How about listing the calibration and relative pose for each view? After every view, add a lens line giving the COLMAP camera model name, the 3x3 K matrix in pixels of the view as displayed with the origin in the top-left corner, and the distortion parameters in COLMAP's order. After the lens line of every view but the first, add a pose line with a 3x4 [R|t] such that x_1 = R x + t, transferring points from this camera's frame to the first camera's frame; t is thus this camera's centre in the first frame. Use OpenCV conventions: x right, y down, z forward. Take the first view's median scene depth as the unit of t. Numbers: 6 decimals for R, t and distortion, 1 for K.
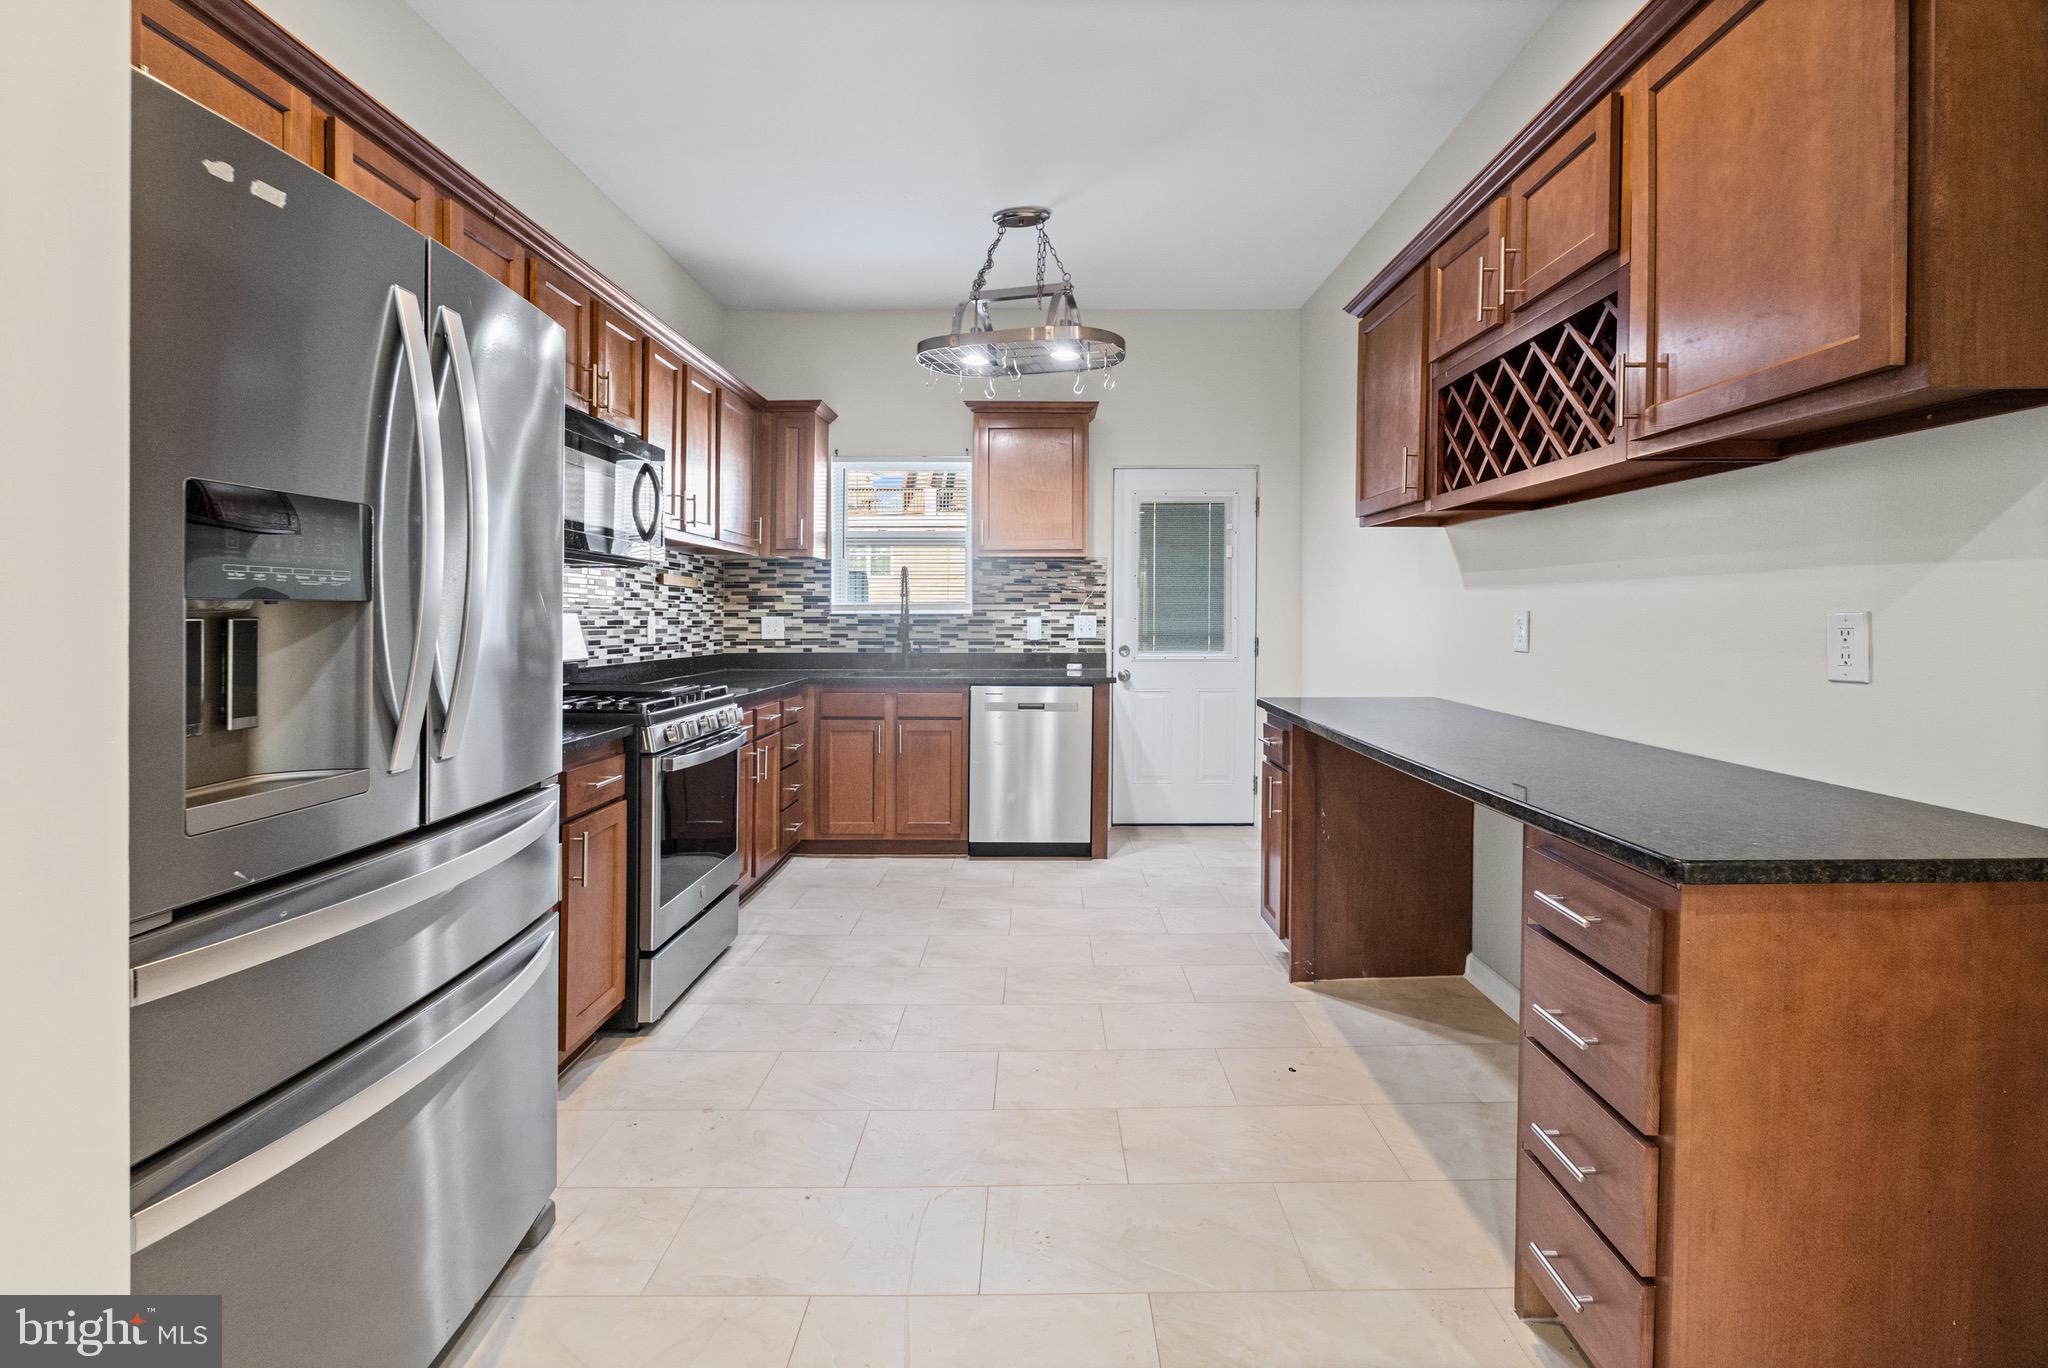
lens RADIAL K [[920.4, 0, 1021.7], [0, 920.4, 621.8], [0, 0, 1]] dist [-0.009455, 0.001760]
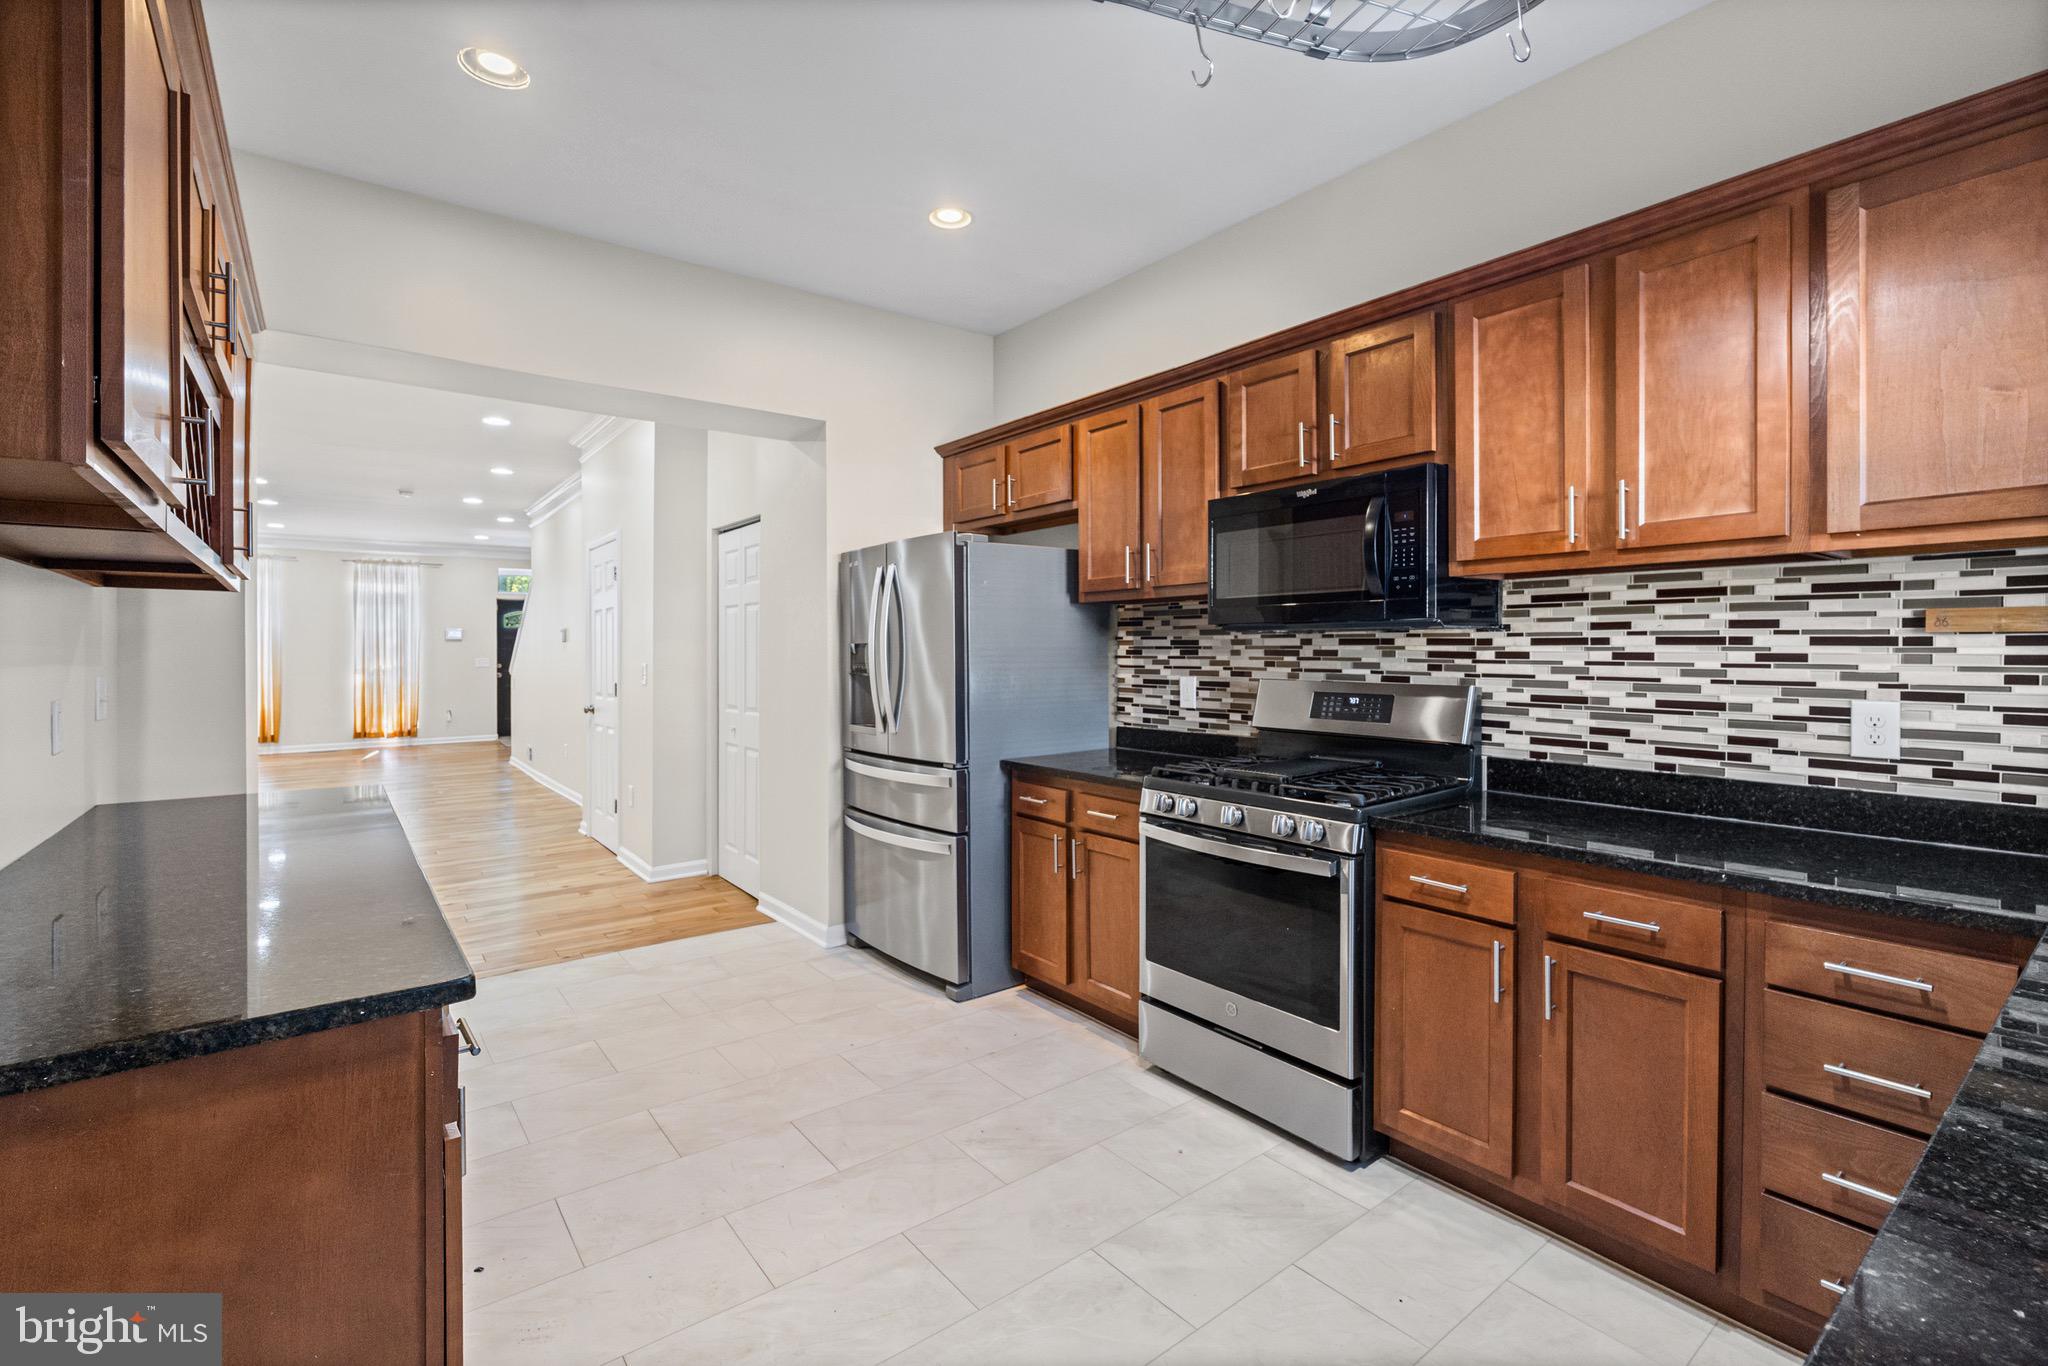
lens RADIAL K [[920.4, 0, 1002.2], [0, 920.4, 654.8], [0, 0, 1]] dist [-0.009455, 0.001760]
pose [[-0.794540, 0.004400, -0.607196, 0.367870], [-0.001422, 0.999958, 0.009107, -0.043509], [0.607210, 0.008099, -0.794500, 1.695237]]
